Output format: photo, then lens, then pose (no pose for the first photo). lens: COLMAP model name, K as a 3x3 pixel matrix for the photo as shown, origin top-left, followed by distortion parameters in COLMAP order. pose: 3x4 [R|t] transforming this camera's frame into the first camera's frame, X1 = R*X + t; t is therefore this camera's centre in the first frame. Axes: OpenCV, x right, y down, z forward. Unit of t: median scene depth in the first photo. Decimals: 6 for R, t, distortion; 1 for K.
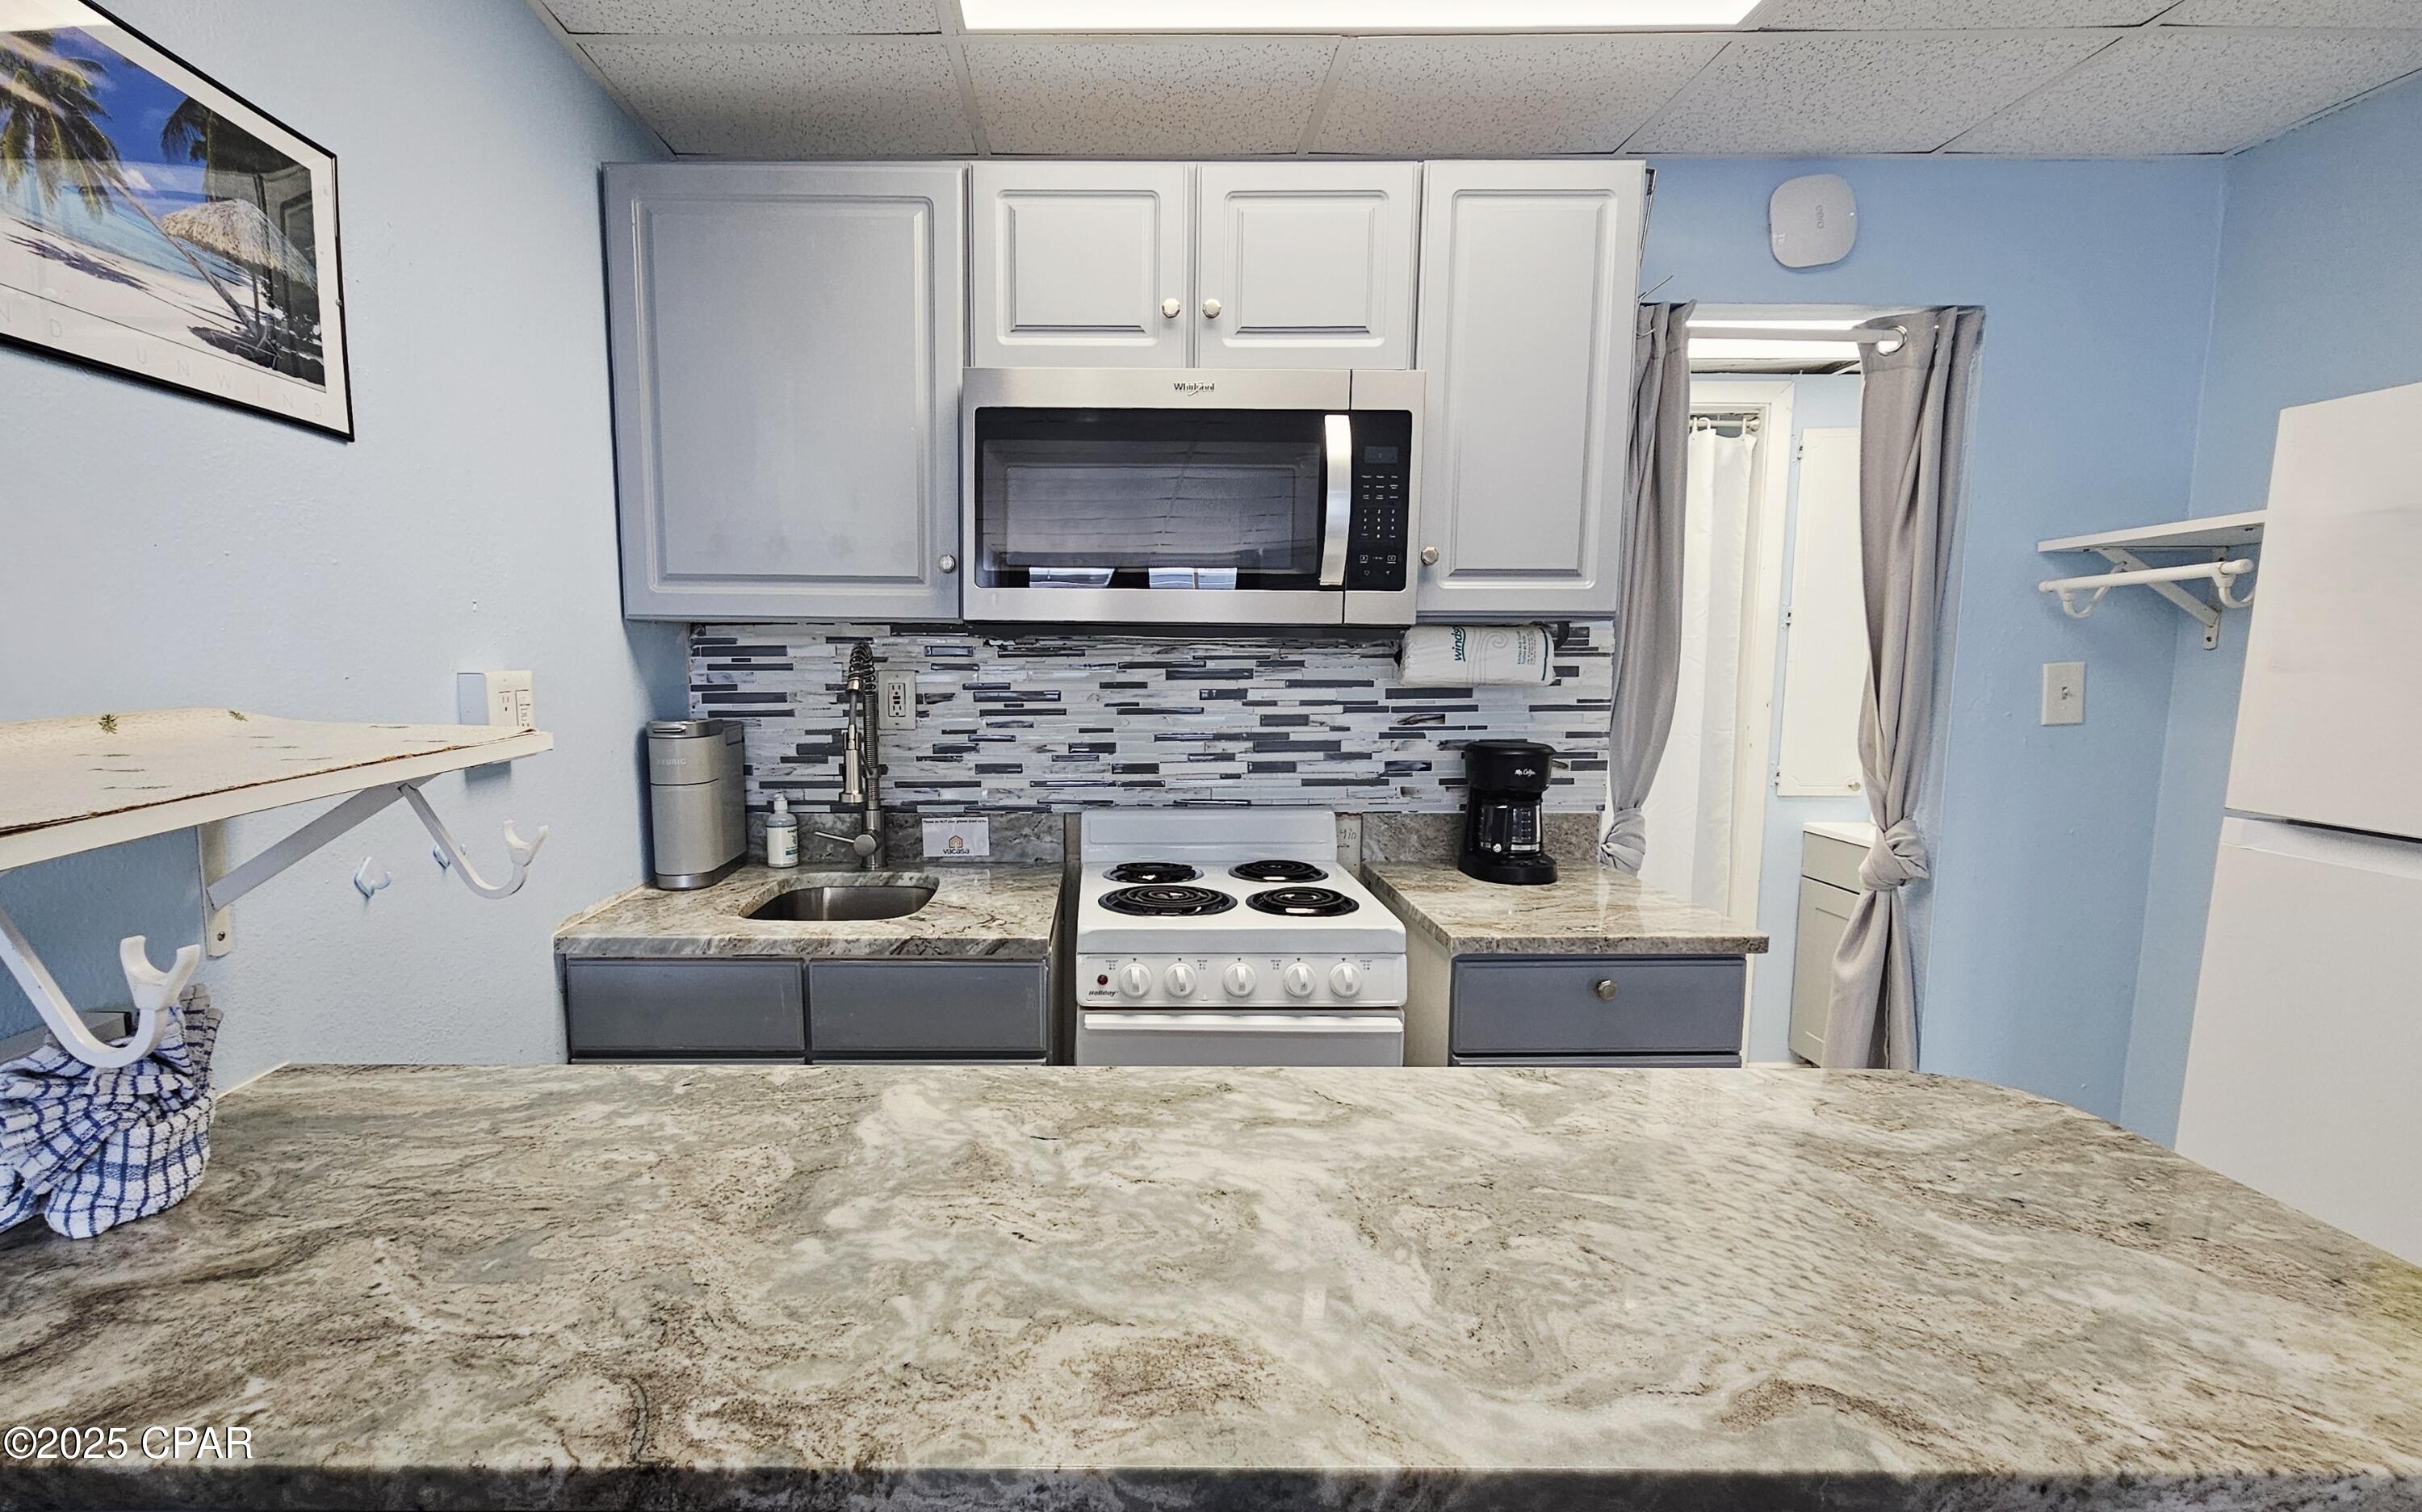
lens RADIAL K [[1145.9, 0, 1094.8], [0, 1145.9, 793.5], [0, 0, 1]] dist [-0.003787, 0.001624]
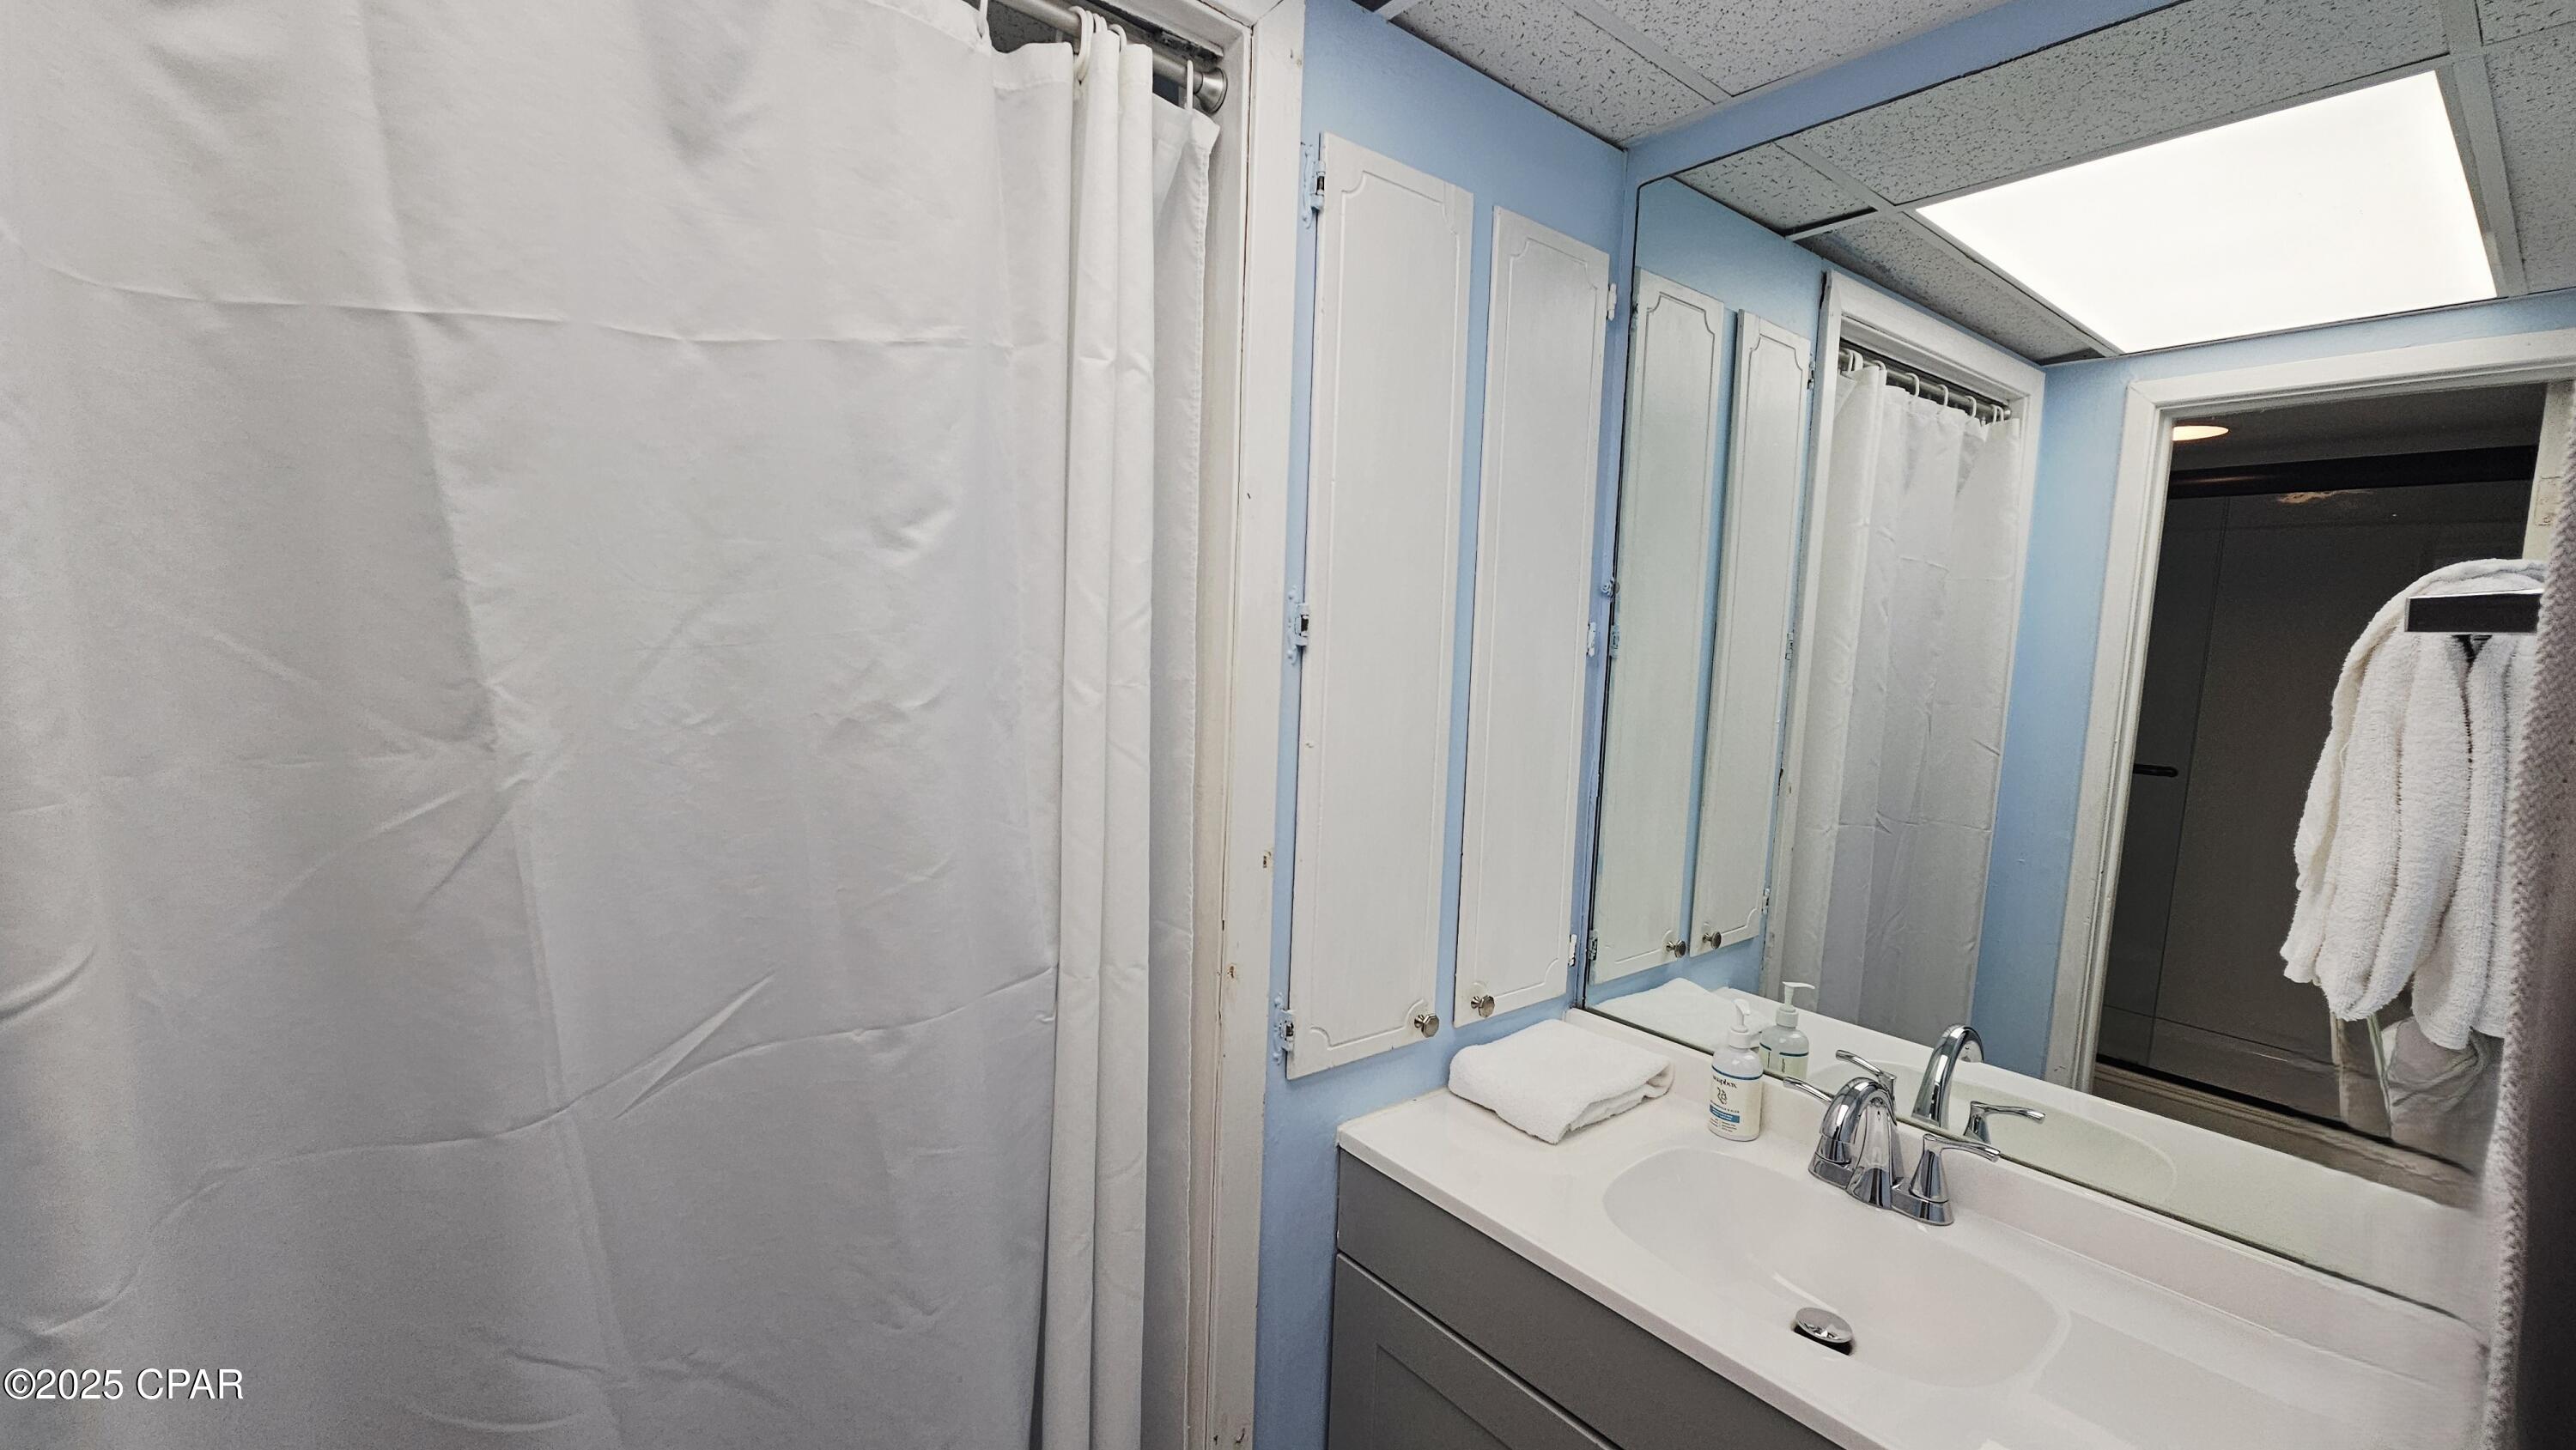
lens RADIAL K [[1052.3, 0, 1261.4], [0, 1052.3, 733.2], [0, 0, 1]] dist [-0.002511, 0.000325]
pose [[0.783456, -0.030420, 0.620702, 0.535906], [0.041874, 0.999115, -0.003888, -0.169540], [-0.620035, 0.029038, 0.784037, 1.045758]]
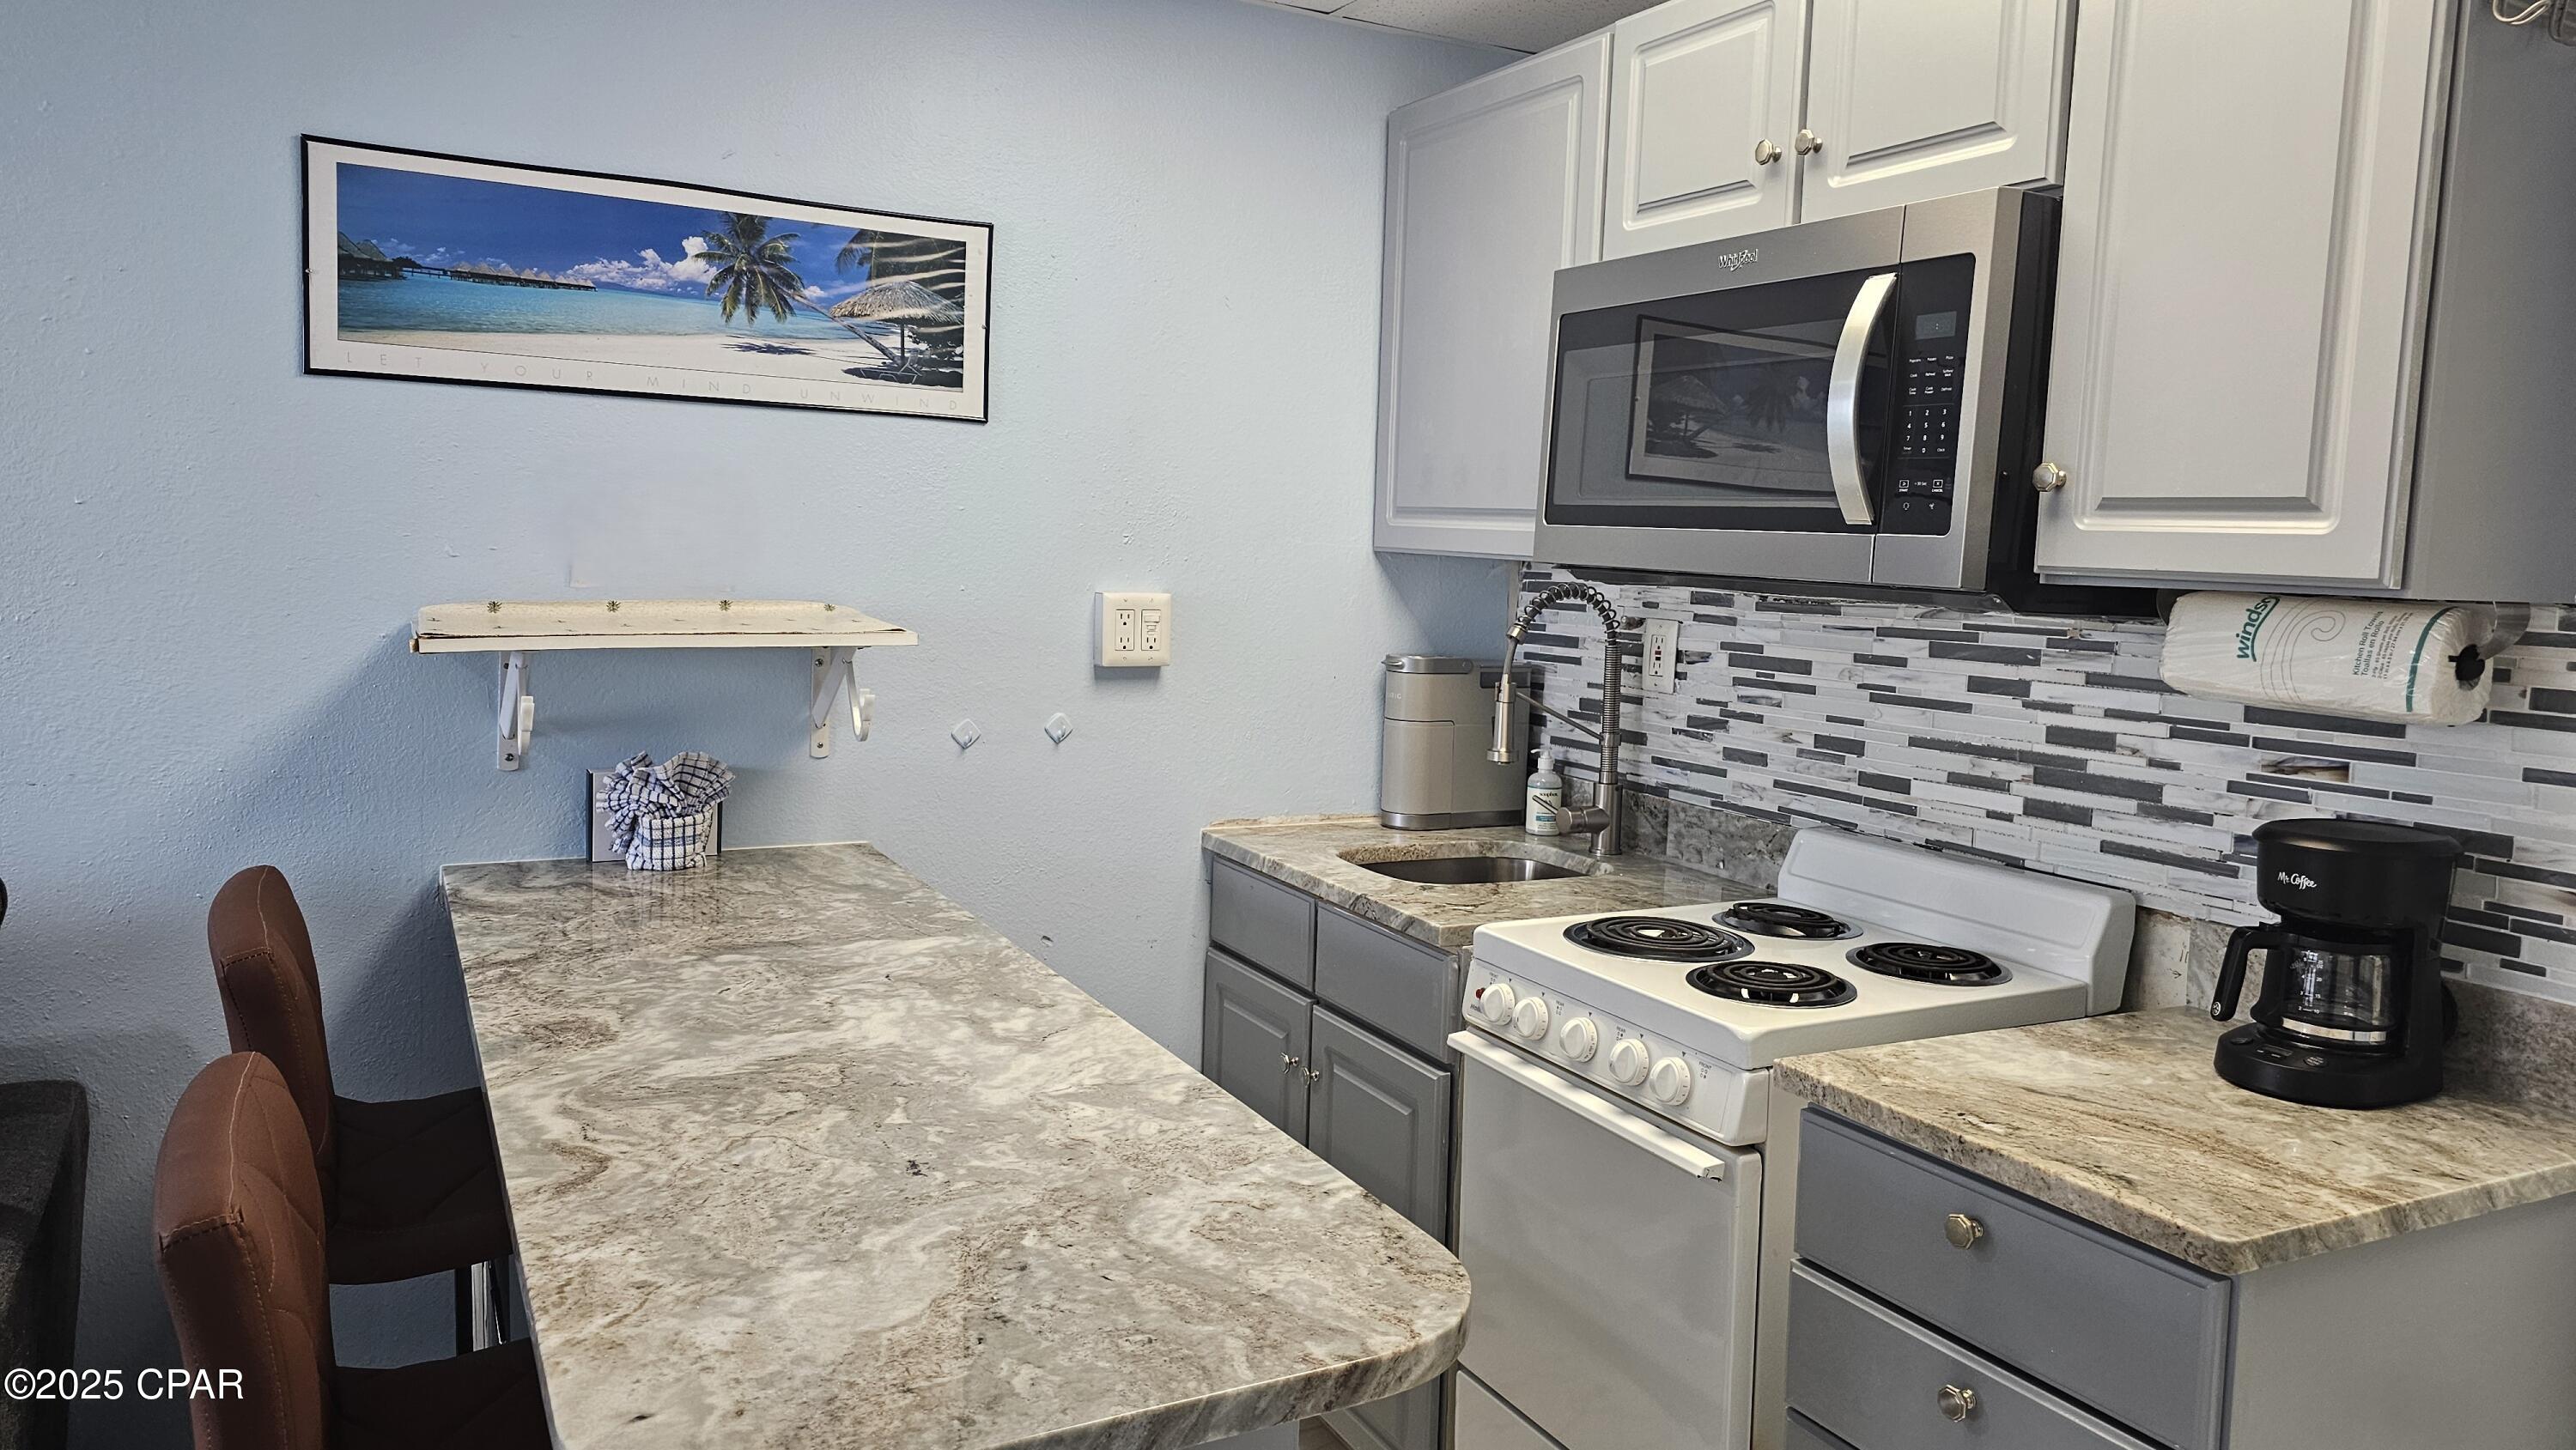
lens RADIAL K [[1718.1, 0, 1291.1], [0, 1718.1, 685.5], [0, 0, 1]] dist [0.048835, -0.031748]
pose [[0.472383, 0.093050, -0.876468, 0.773134], [-0.145997, 0.988935, 0.026303, -0.054770], [0.869217, 0.115536, 0.480742, 0.192275]]
